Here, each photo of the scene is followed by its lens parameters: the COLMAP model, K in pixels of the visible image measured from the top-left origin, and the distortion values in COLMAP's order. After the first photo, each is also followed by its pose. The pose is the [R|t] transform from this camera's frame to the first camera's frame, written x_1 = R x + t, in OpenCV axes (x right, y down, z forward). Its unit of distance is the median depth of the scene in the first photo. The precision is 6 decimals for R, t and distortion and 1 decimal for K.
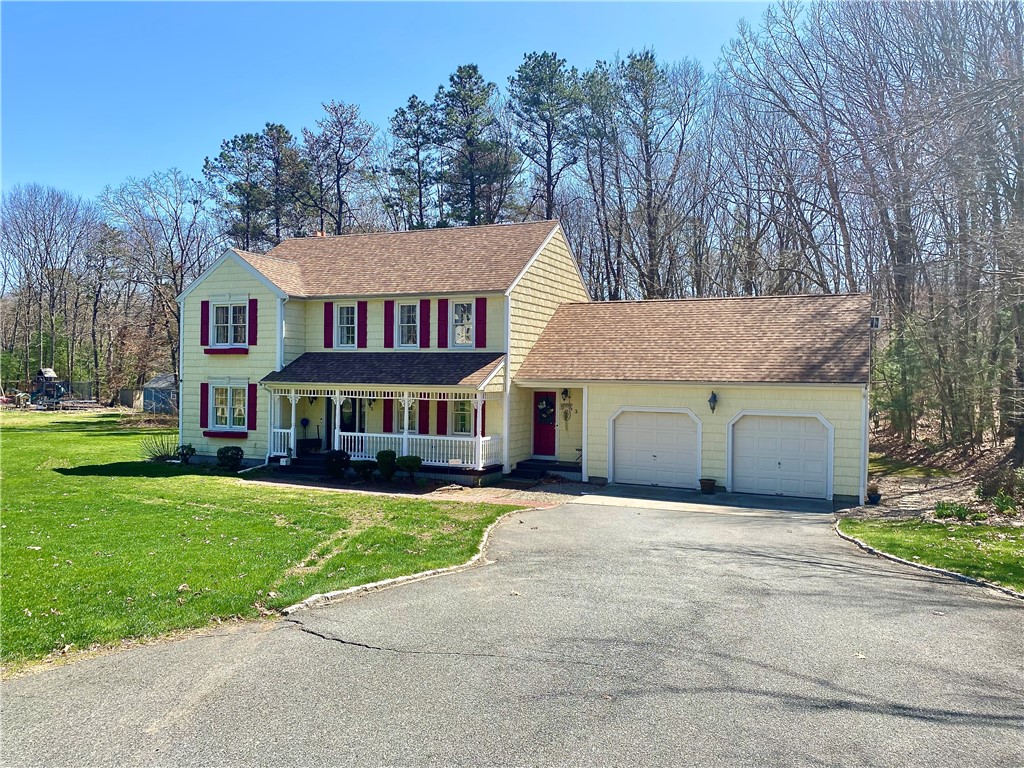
lens RADIAL K [[799.2, 0, 512.0], [0, 799.2, 384.0], [0, 0, 1]] dist [0.004590, -0.000362]
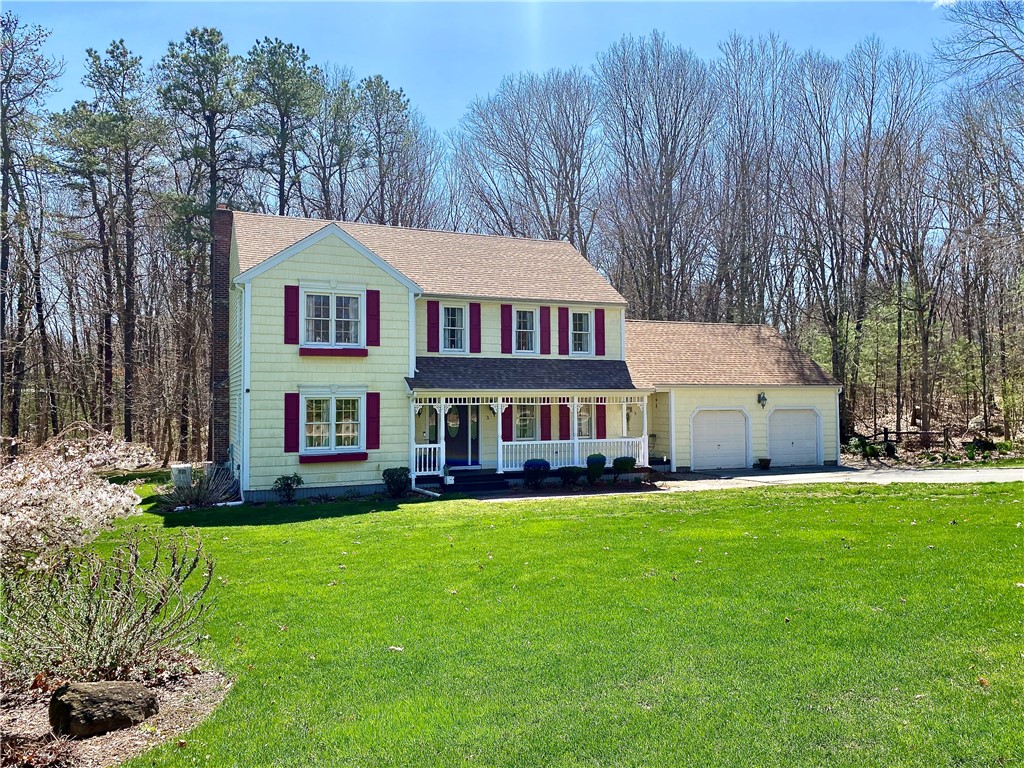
lens RADIAL K [[799.2, 0, 512.0], [0, 799.2, 384.0], [0, 0, 1]] dist [0.004590, -0.000362]
pose [[0.672215, -0.001410, 0.740355, -0.858950], [0.020452, 0.999652, -0.016665, 0.007613], [-0.740073, 0.026344, 0.672010, 0.349965]]
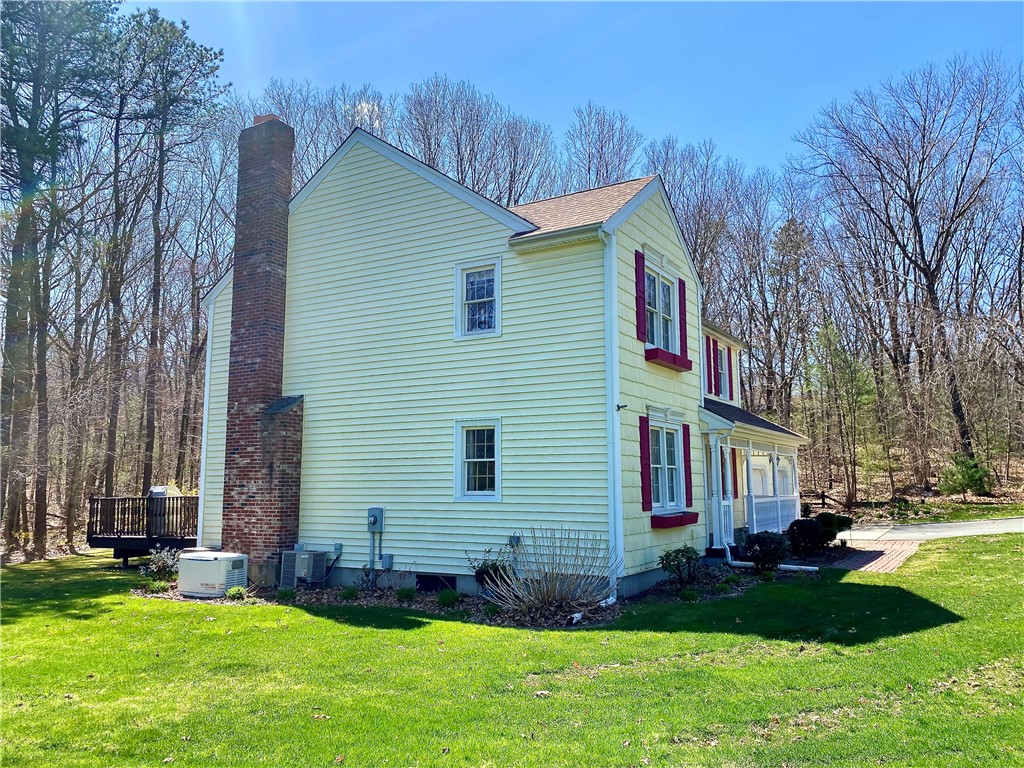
lens RADIAL K [[799.2, 0, 512.0], [0, 799.2, 384.0], [0, 0, 1]] dist [0.004590, -0.000362]
pose [[0.083067, 0.115364, 0.989844, -0.930114], [0.011376, 0.993102, -0.116698, 0.036955], [-0.996479, 0.020954, 0.081181, 1.103562]]
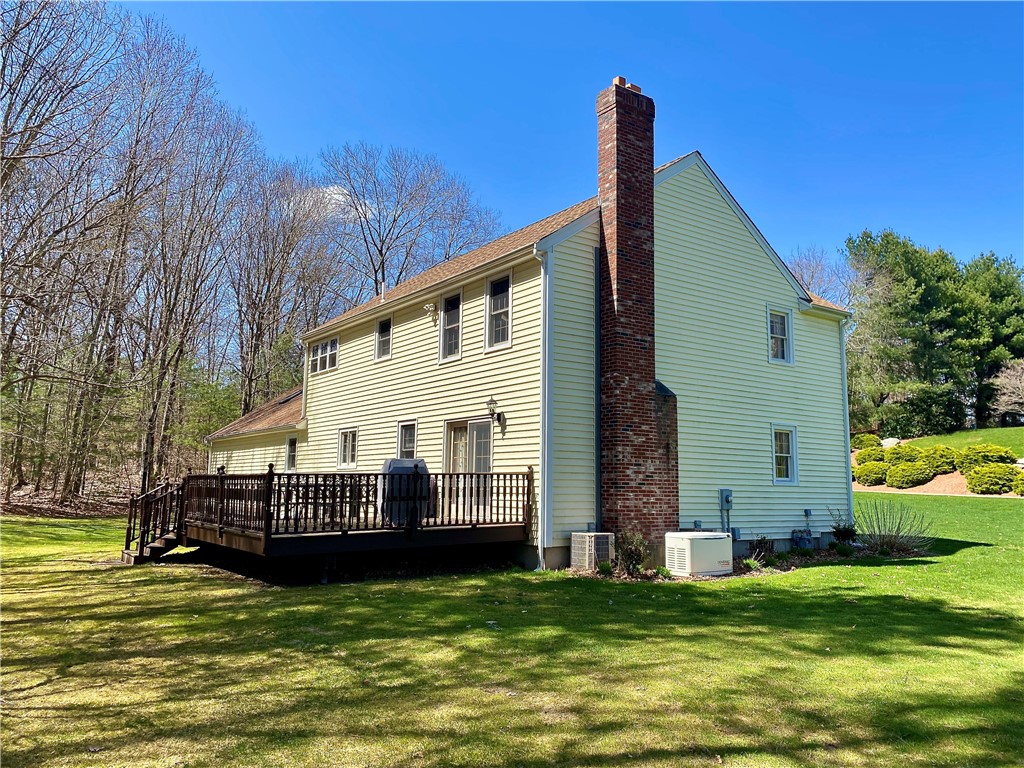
lens RADIAL K [[799.2, 0, 512.0], [0, 799.2, 384.0], [0, 0, 1]] dist [0.004590, -0.000362]
pose [[-0.874023, 0.043553, 0.483928, -0.532604], [-0.020264, 0.991841, -0.125864, 0.057949], [-0.485461, -0.119814, -0.866009, 1.937290]]
